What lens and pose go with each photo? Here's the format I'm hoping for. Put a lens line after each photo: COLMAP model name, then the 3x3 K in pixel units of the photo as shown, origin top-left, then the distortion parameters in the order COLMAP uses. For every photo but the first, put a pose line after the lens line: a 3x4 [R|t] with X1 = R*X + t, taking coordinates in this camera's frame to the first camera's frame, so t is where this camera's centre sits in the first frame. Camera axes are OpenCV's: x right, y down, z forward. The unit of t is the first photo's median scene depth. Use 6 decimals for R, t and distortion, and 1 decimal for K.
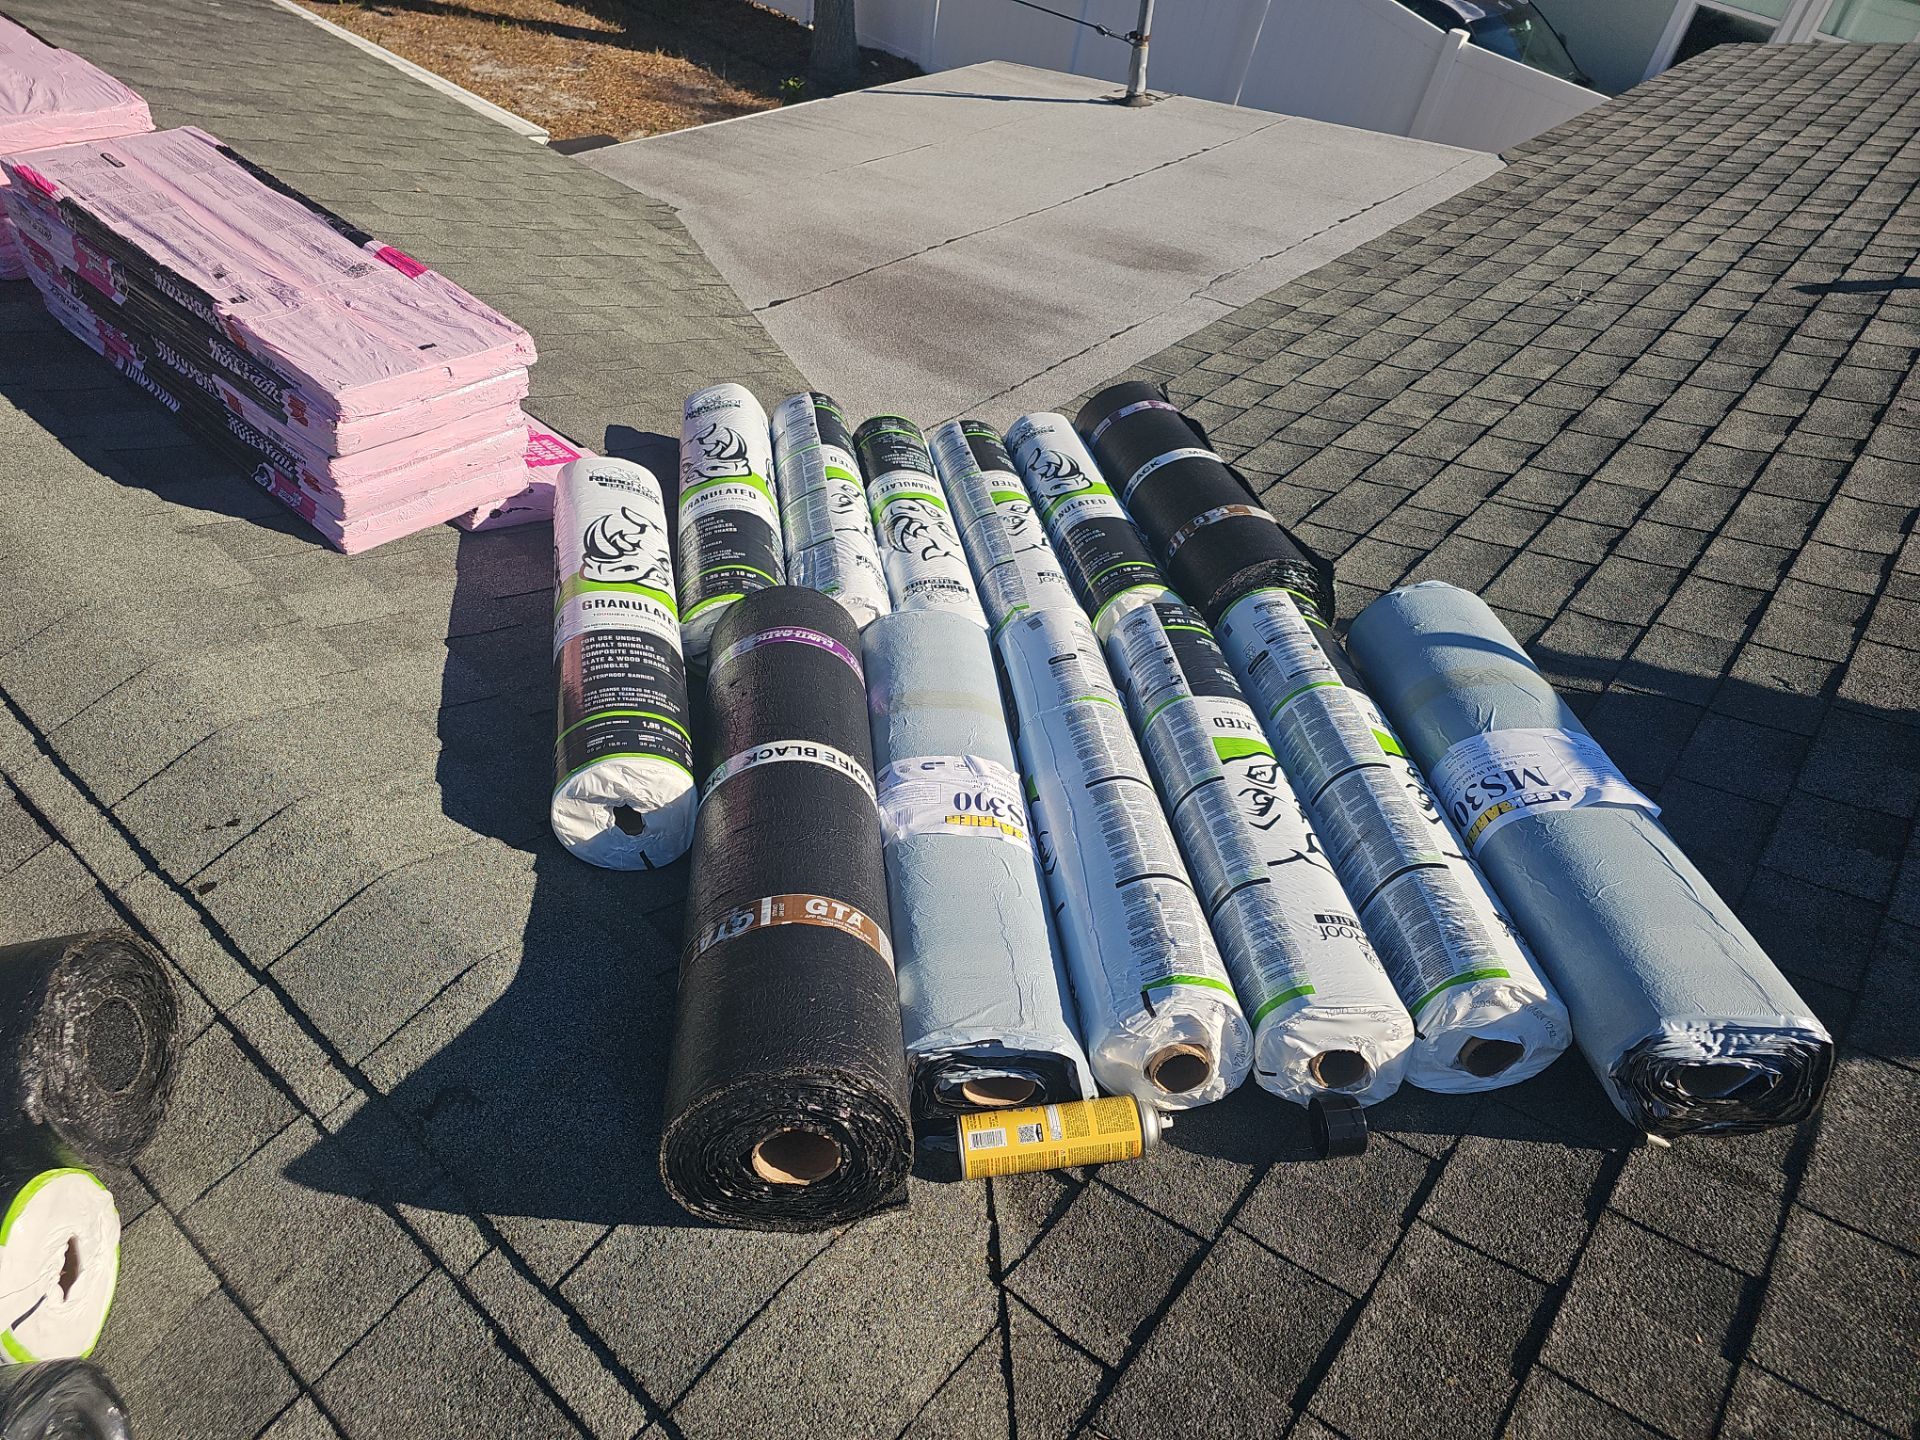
lens RADIAL K [[1261.6, 0, 961.4], [0, 1261.6, 744.4], [0, 0, 1]] dist [0.075896, -0.071080]
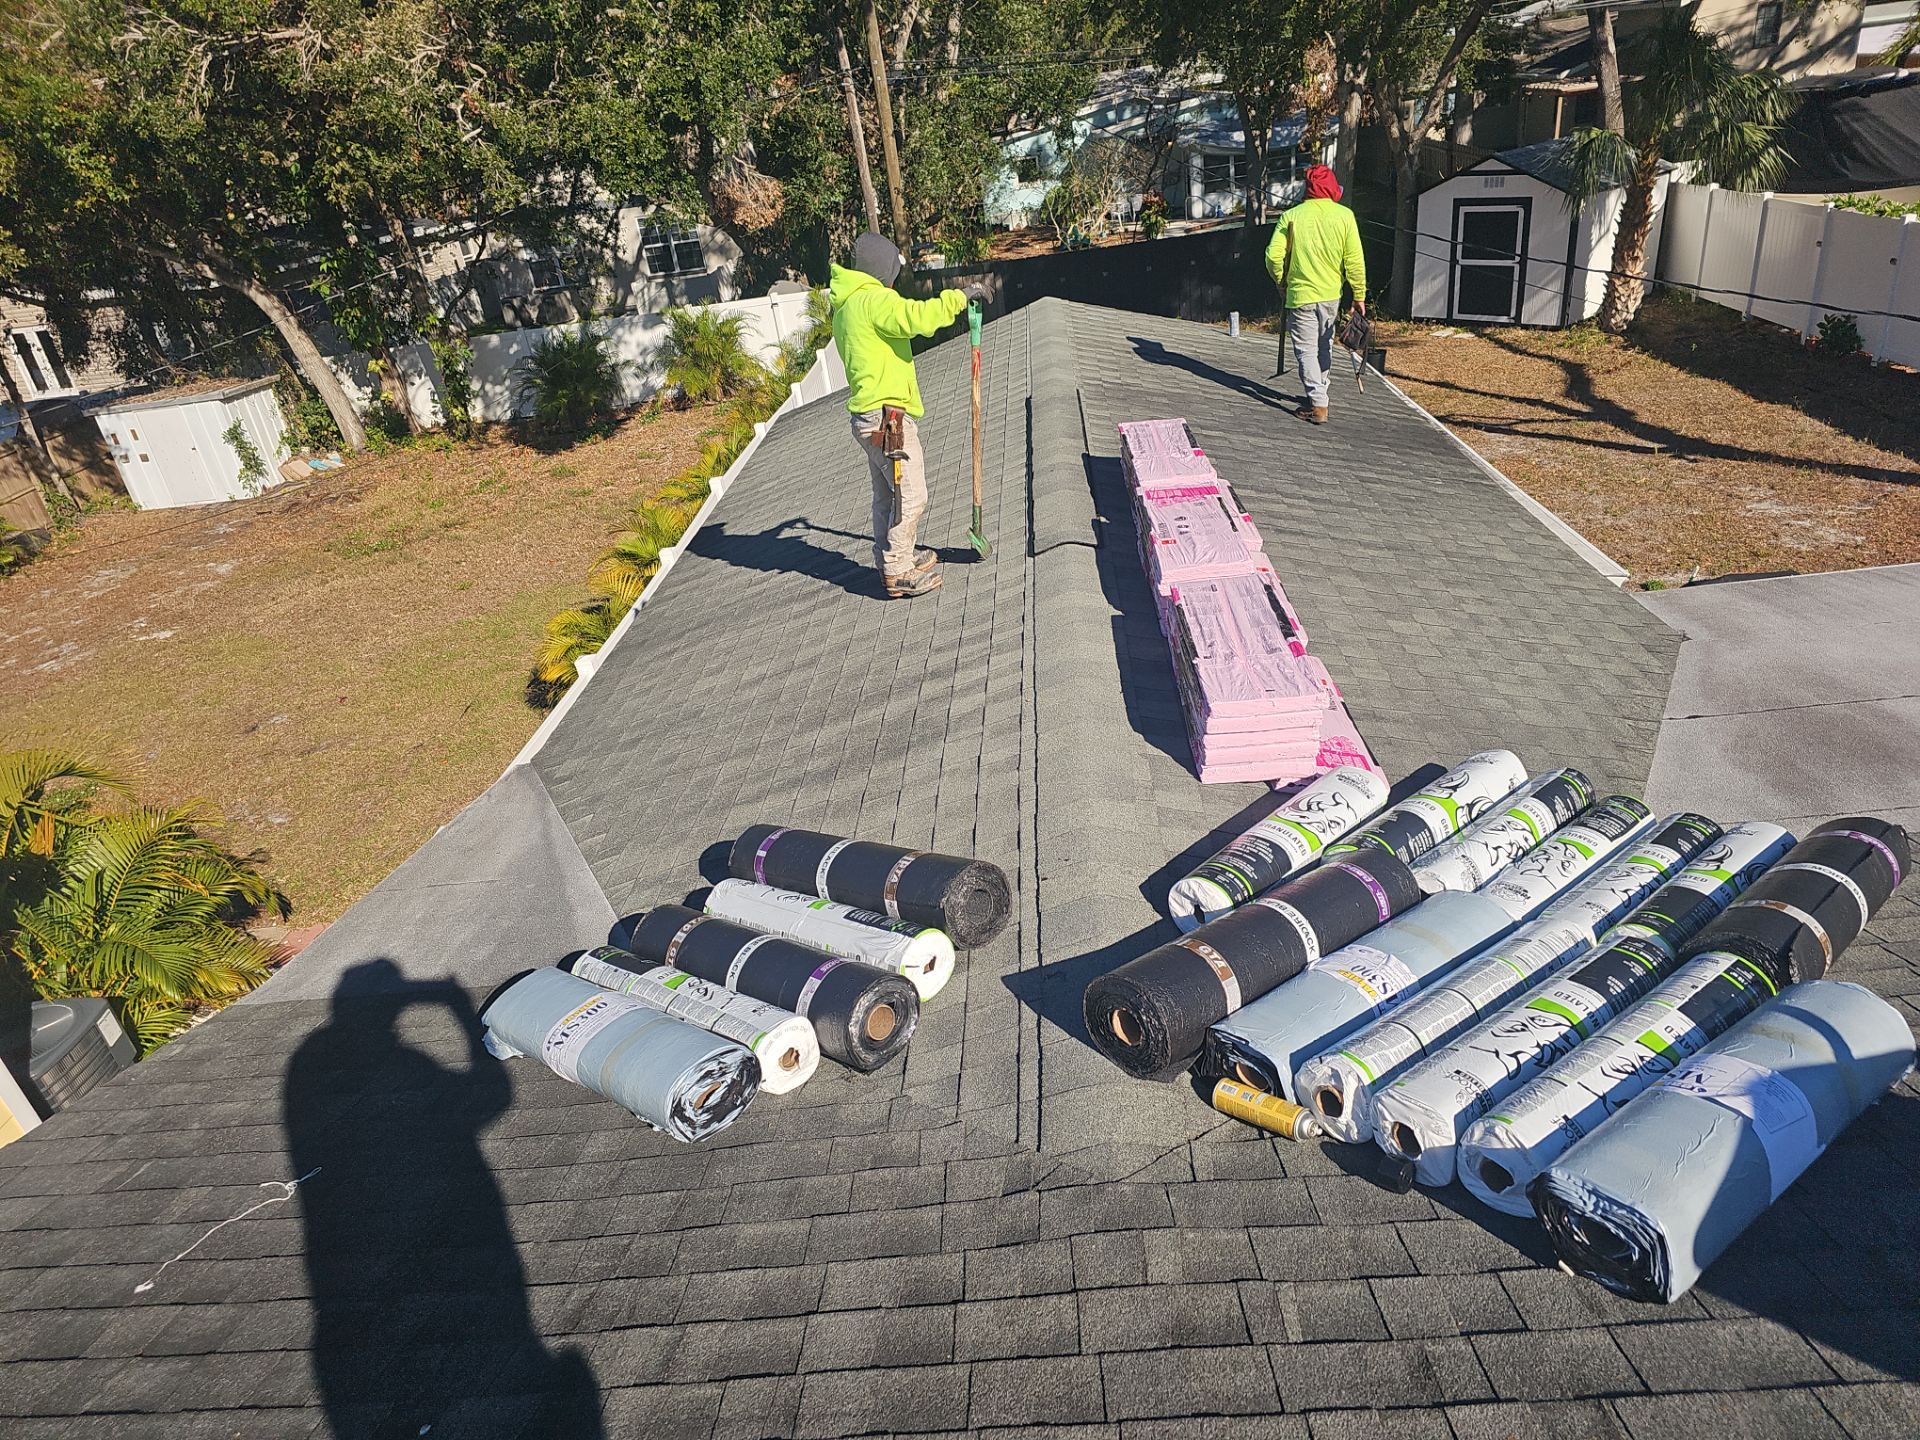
lens RADIAL K [[1261.6, 0, 961.4], [0, 1261.6, 744.4], [0, 0, 1]] dist [0.075896, -0.071080]
pose [[0.577669, 0.175901, -0.797093, 1.210075], [-0.389831, 0.917399, -0.080068, 0.137408], [0.717168, 0.356984, 0.598525, -0.632778]]
